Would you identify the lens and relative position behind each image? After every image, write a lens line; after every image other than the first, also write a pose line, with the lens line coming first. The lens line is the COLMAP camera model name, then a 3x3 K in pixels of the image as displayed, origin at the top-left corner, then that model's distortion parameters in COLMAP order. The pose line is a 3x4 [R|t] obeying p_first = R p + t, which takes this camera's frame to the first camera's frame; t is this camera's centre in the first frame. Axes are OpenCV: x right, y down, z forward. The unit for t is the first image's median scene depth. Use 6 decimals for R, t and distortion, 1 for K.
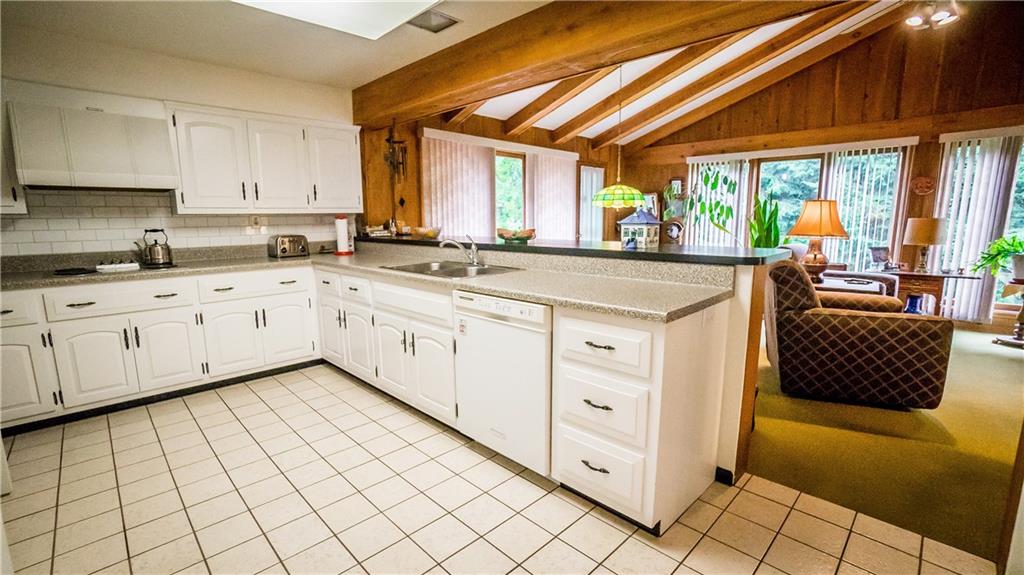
lens RADIAL K [[450.8, 0, 506.8], [0, 450.8, 291.8], [0, 0, 1]] dist [-0.062482, 0.023272]
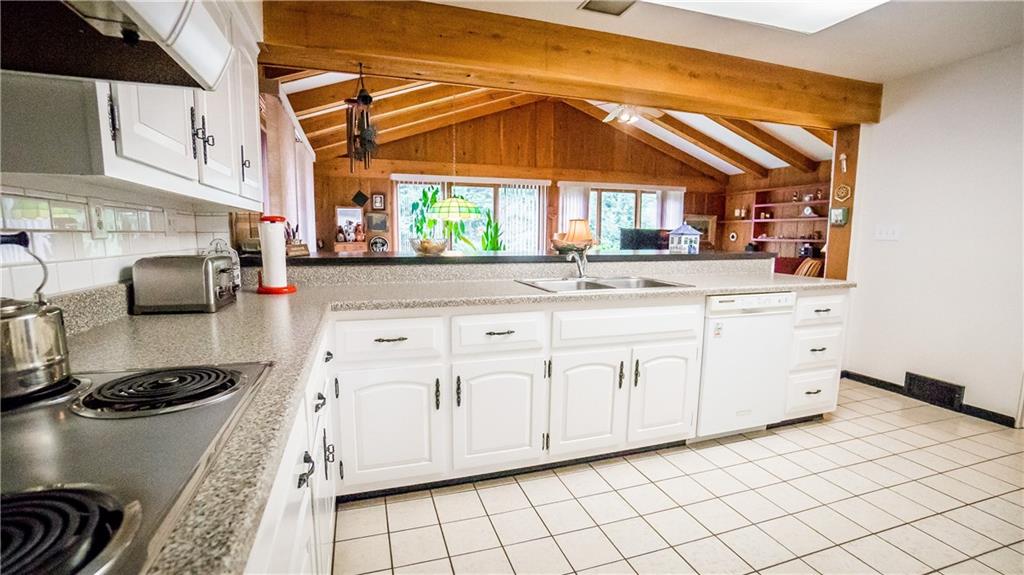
lens RADIAL K [[450.8, 0, 506.8], [0, 450.8, 291.8], [0, 0, 1]] dist [-0.062482, 0.023272]
pose [[0.438707, -0.100614, 0.892980, -0.696721], [0.137285, 0.989552, 0.044049, -0.069758], [-0.888082, 0.103268, 0.447936, 0.546105]]
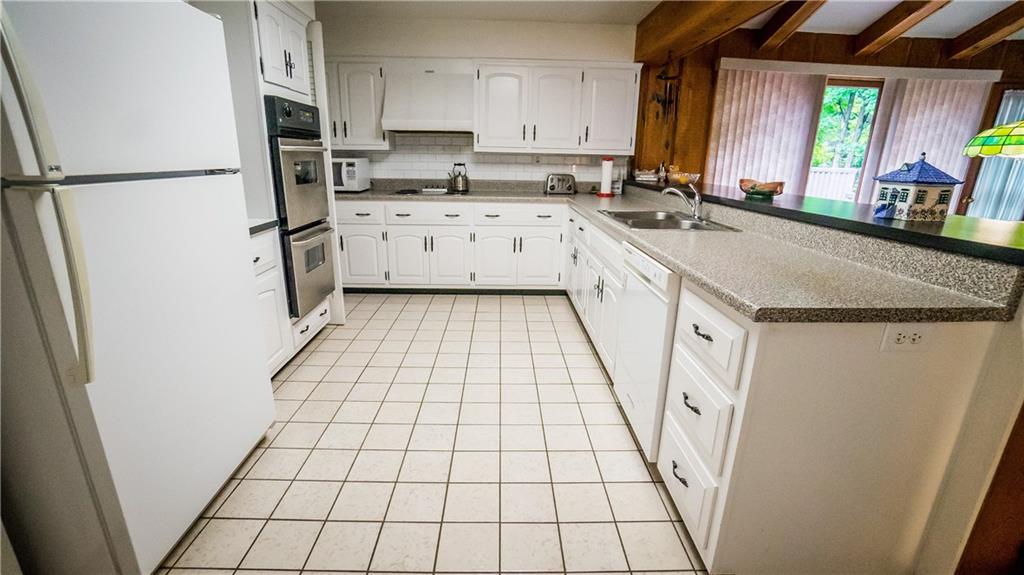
lens RADIAL K [[450.8, 0, 506.8], [0, 450.8, 291.8], [0, 0, 1]] dist [-0.062482, 0.023272]
pose [[0.727501, 0.215082, -0.651523, 0.189916], [-0.134879, 0.975897, 0.171557, -0.015631], [0.672718, -0.036931, 0.738976, 0.083099]]
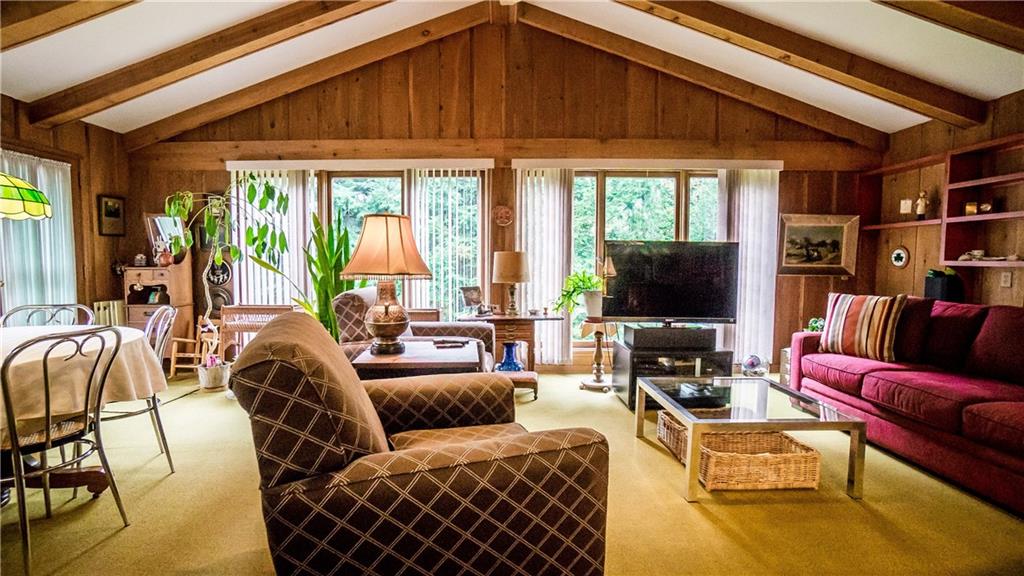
lens RADIAL K [[450.8, 0, 506.8], [0, 450.8, 292.3], [0, 0, 1]] dist [-0.062482, 0.023272]
pose [[0.704031, -0.042518, 0.708895, 0.374486], [0.105821, 0.993343, -0.045516, -0.056971], [-0.702241, 0.107061, 0.703844, 0.440862]]
